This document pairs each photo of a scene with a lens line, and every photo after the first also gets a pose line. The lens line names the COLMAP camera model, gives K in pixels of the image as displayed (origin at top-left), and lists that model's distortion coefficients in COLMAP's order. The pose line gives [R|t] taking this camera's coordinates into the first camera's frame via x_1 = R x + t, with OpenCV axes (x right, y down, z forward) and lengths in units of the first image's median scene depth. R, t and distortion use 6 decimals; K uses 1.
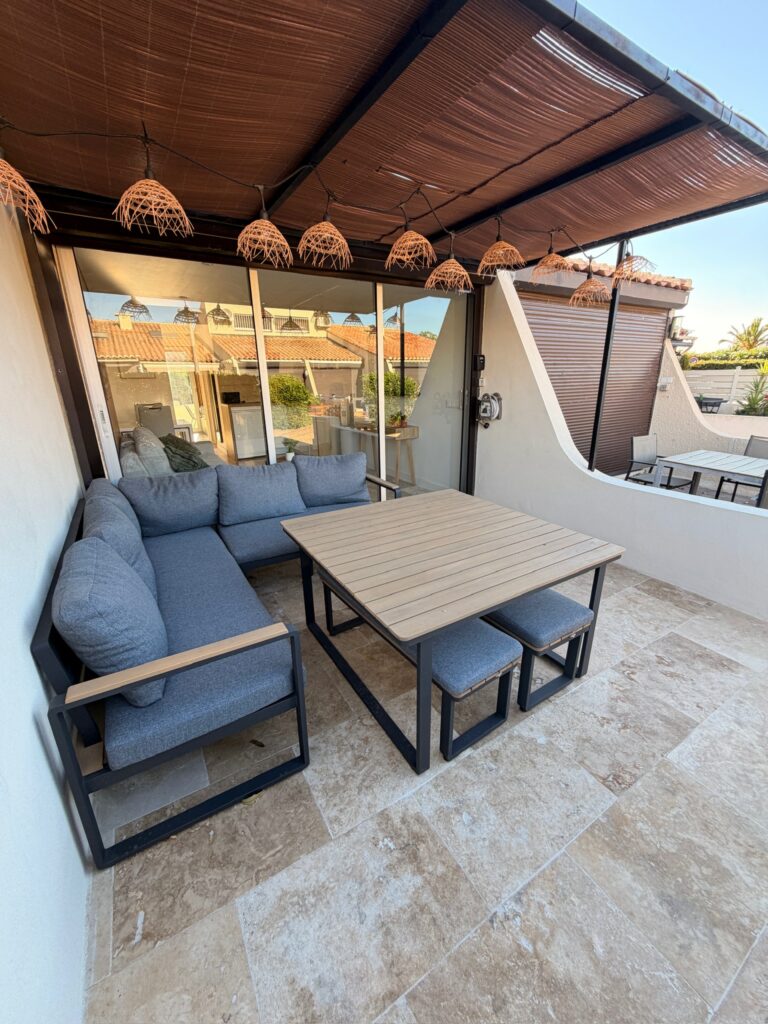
lens RADIAL K [[408.1, 0, 383.4], [0, 408.1, 510.5], [0, 0, 1]] dist [0.000024, 0.000324]
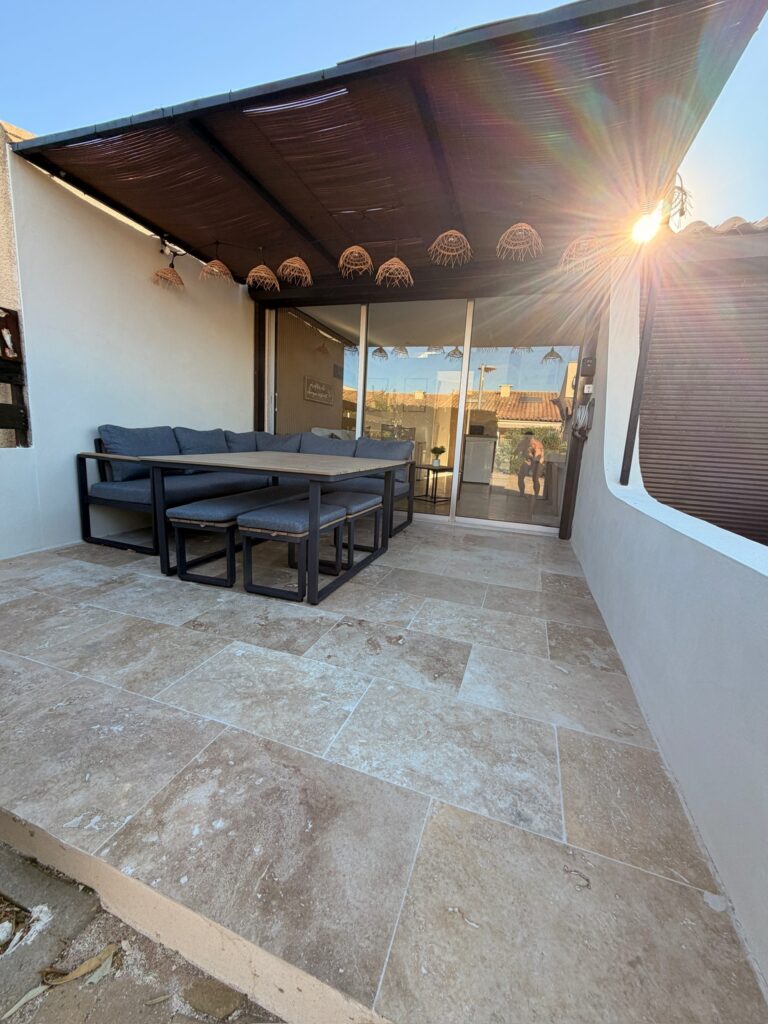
lens RADIAL K [[408.1, 0, 383.4], [0, 408.1, 510.5], [0, 0, 1]] dist [0.000024, 0.000324]
pose [[0.632354, 0.181744, -0.753058, 1.739636], [-0.301395, 0.953221, -0.023035, 0.201986], [0.713645, 0.241534, 0.657550, 0.519537]]
